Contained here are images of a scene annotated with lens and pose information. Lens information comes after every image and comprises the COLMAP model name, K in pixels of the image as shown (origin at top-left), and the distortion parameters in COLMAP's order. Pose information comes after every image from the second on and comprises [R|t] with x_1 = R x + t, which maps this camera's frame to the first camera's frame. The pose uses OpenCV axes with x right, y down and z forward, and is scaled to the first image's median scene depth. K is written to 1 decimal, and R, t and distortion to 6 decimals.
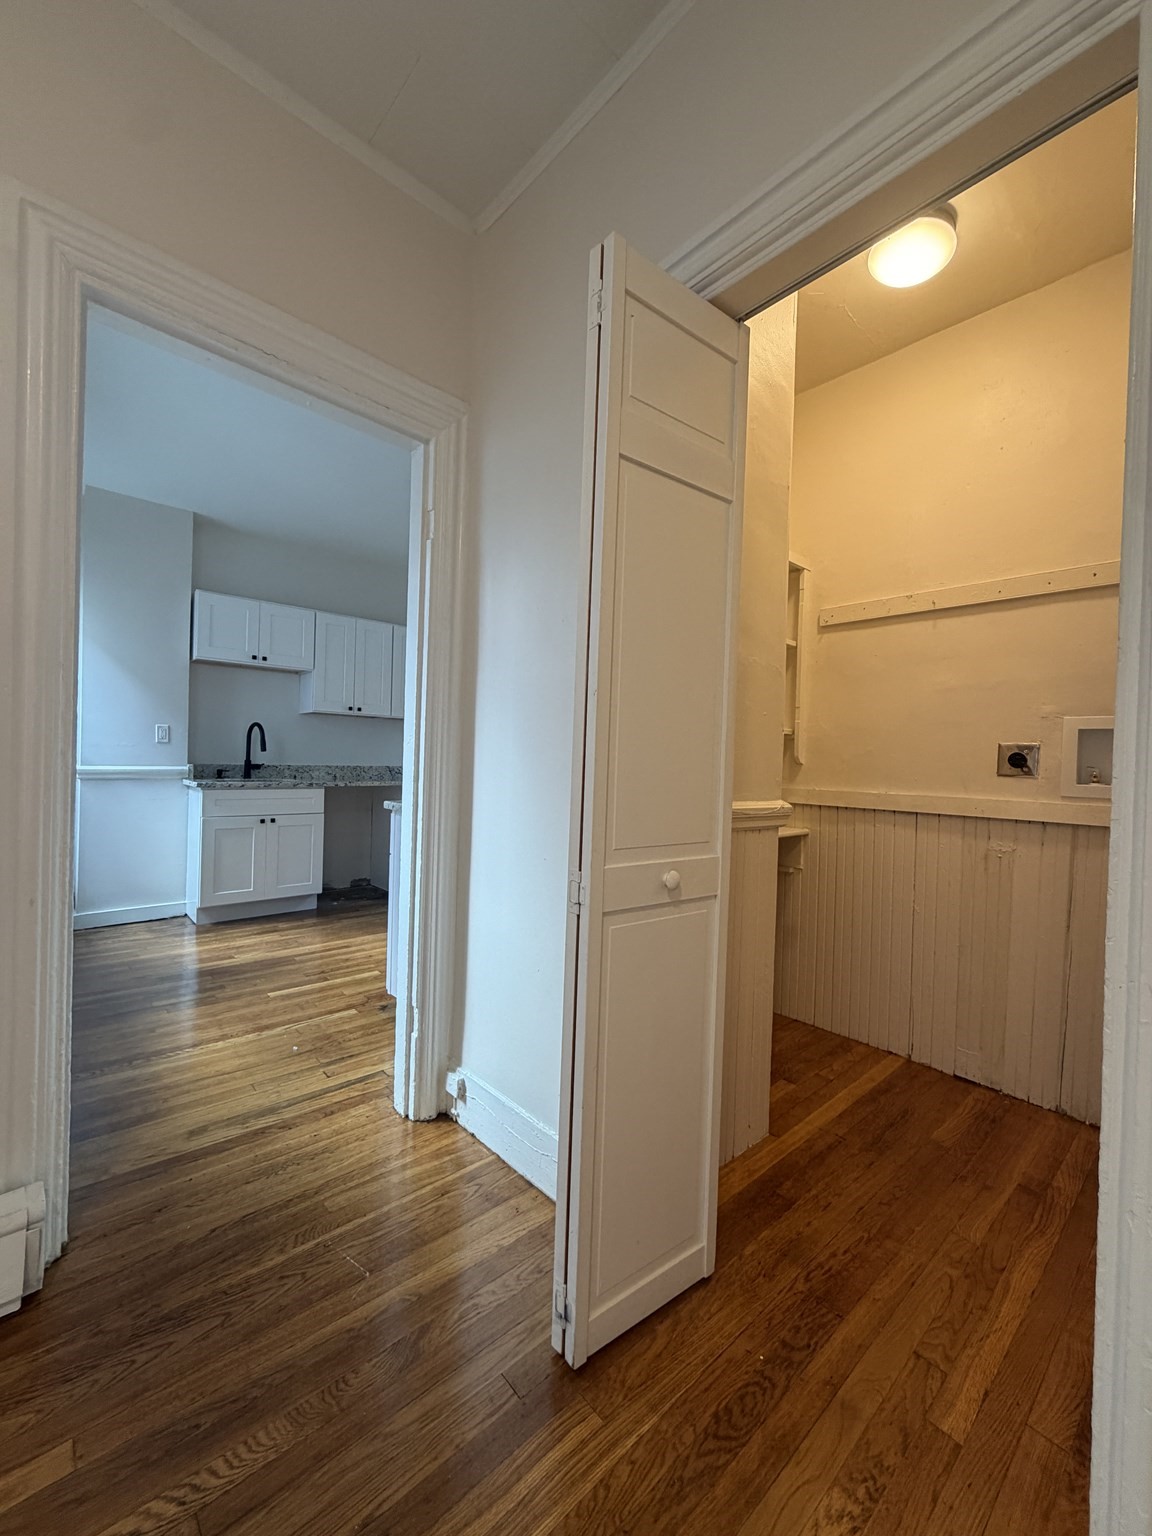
lens RADIAL K [[612.4, 0, 577.3], [0, 612.4, 763.2], [0, 0, 1]] dist [-0.002125, 0.000134]
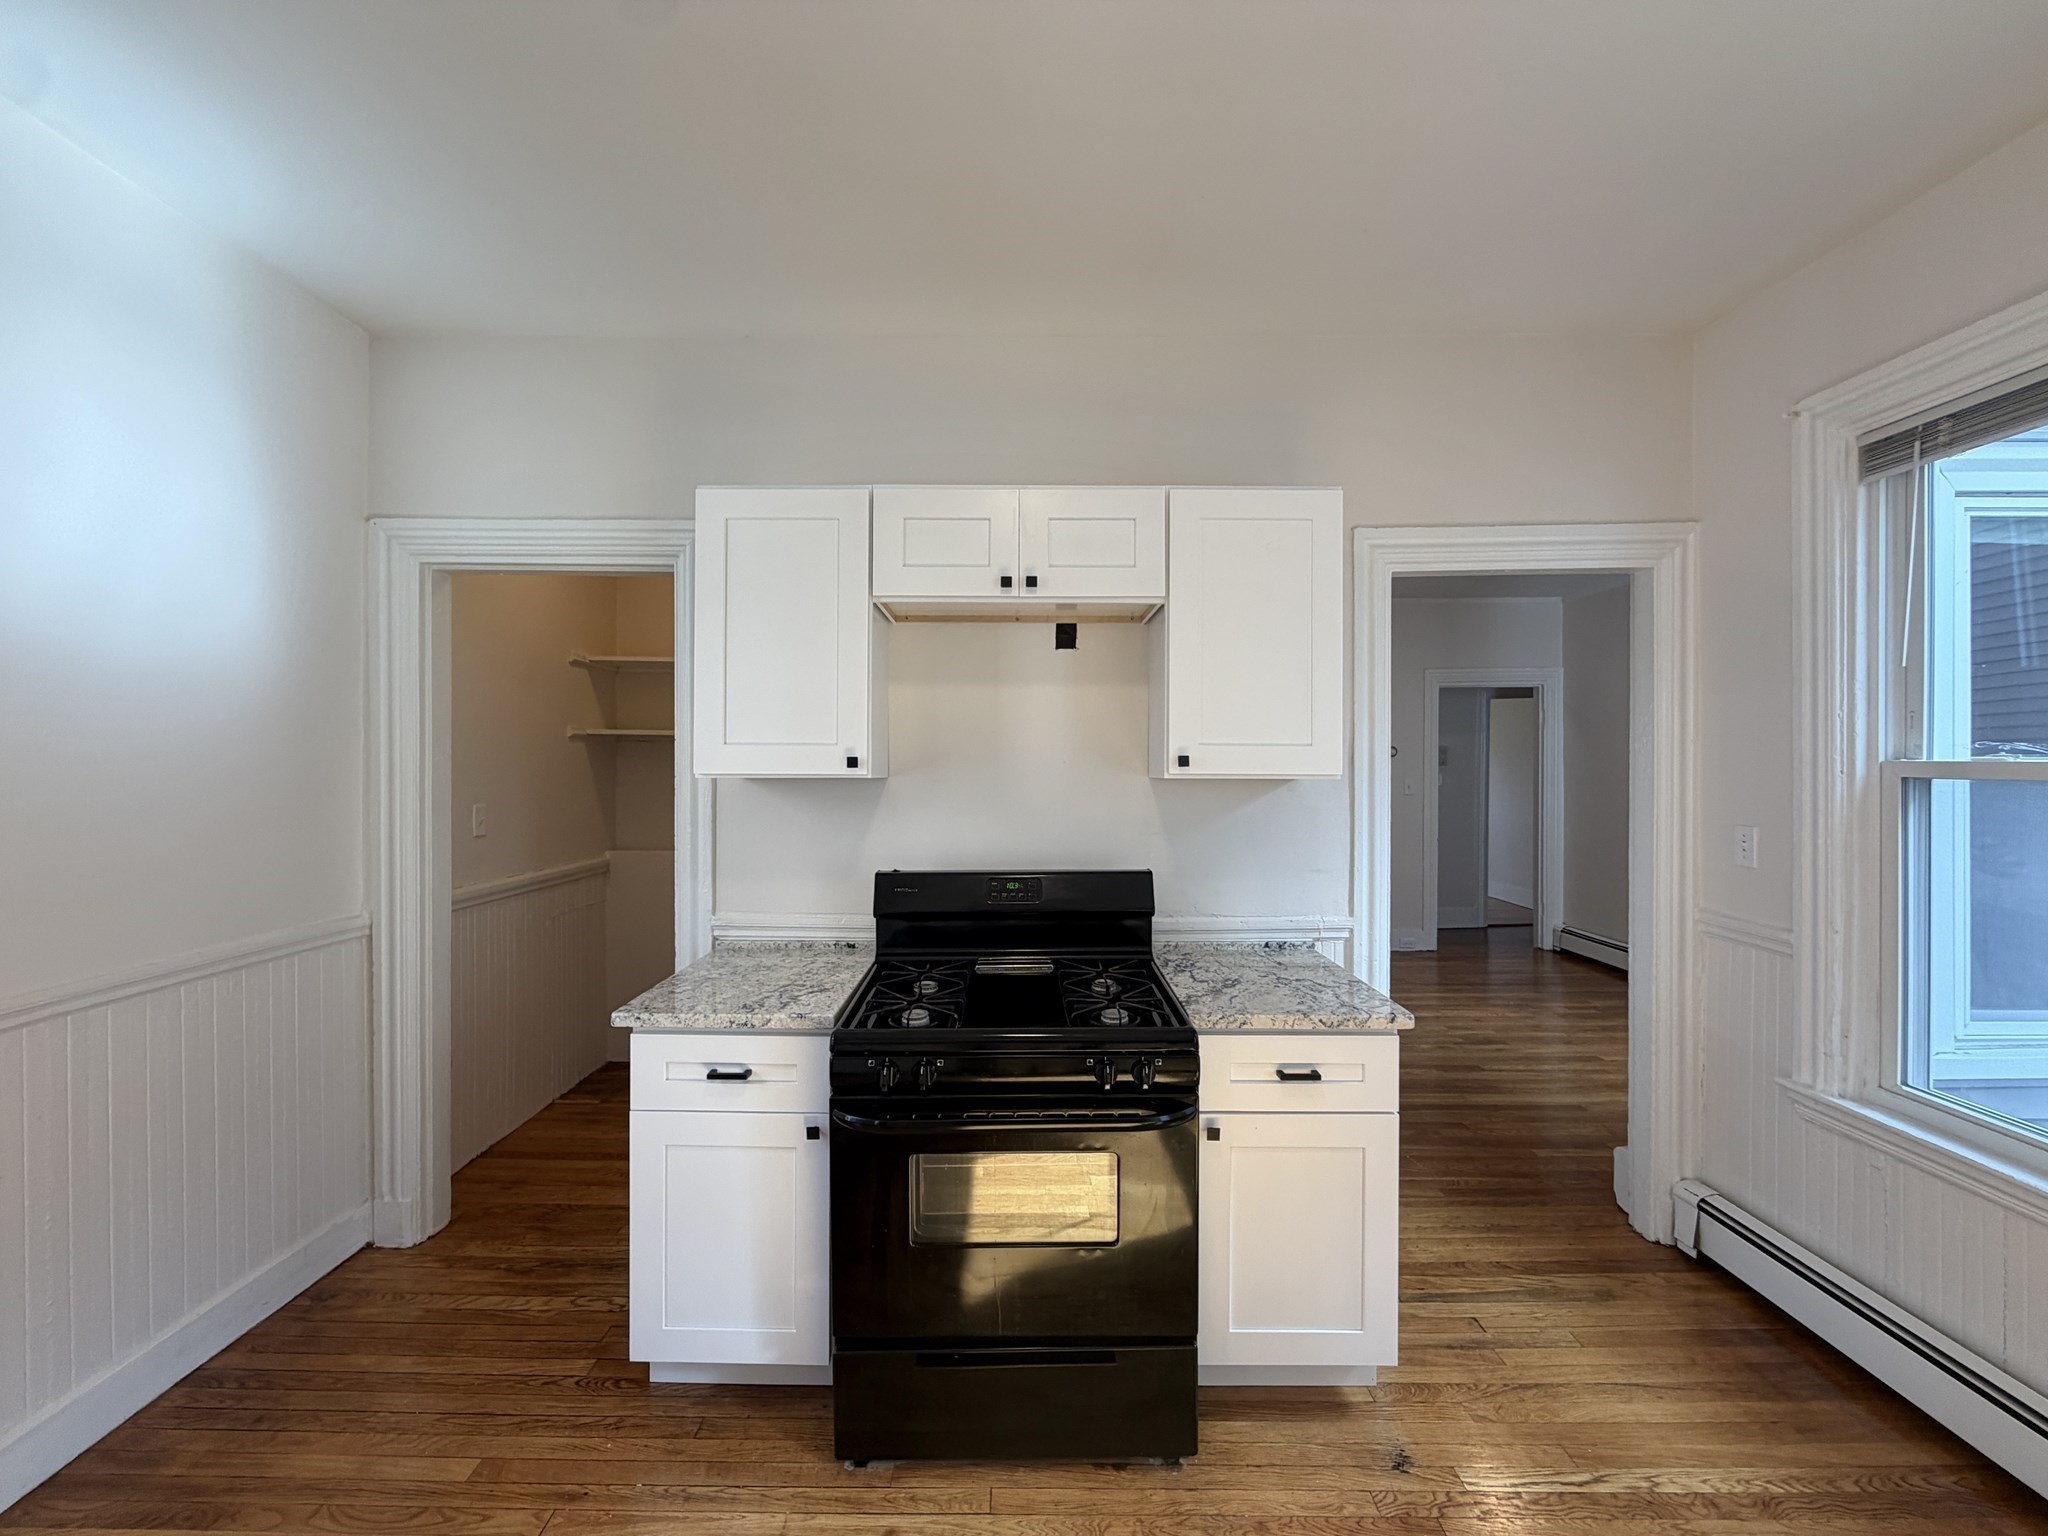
lens RADIAL K [[816.5, 0, 1017.0], [0, 816.5, 762.2], [0, 0, 1]] dist [-0.002125, 0.000134]
pose [[-0.738930, -0.033945, 0.672927, -0.543161], [-0.020624, 0.999402, 0.027767, -0.171685], [-0.673467, 0.006640, -0.739188, 1.798377]]
